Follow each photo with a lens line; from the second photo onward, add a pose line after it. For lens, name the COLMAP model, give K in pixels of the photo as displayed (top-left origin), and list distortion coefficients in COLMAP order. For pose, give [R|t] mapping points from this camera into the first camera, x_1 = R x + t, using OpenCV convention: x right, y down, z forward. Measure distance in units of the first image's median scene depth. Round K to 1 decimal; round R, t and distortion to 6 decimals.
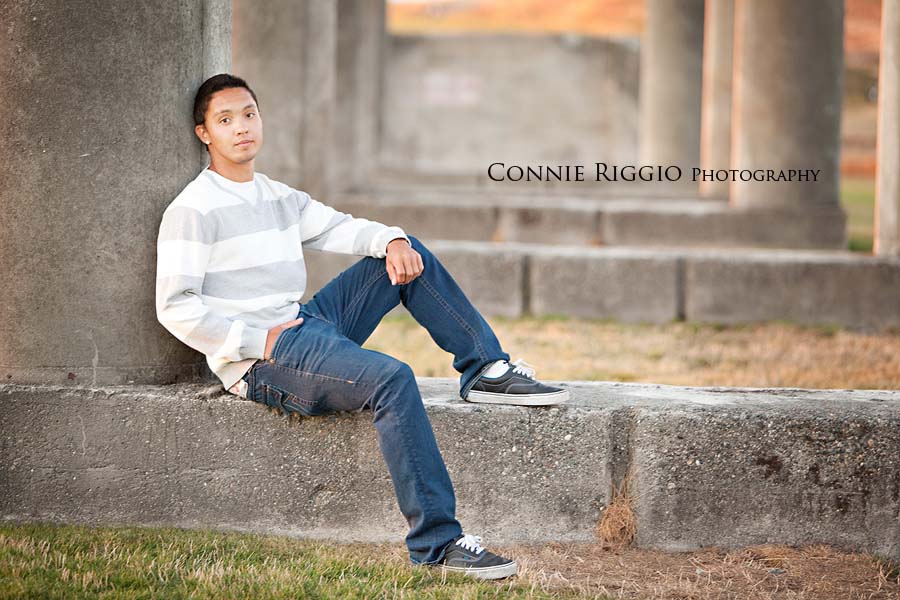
lens RADIAL K [[3480.6, 0, 450.0], [0, 3480.6, 300.0], [0, 0, 1]] dist [0.429932, 3.331685]
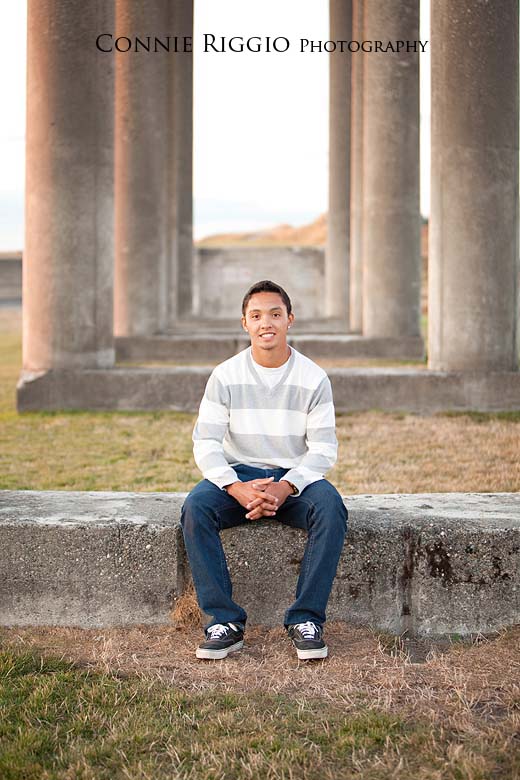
lens RADIAL K [[1582.0, 0, 260.0], [0, 1582.0, 390.0], [0, 0, 1]] dist [-0.184704, -0.005954]
pose [[0.999765, -0.019497, -0.009492, 0.049746], [0.019621, 0.999720, 0.013211, -0.016380], [0.009232, -0.013394, 0.999868, 0.238914]]
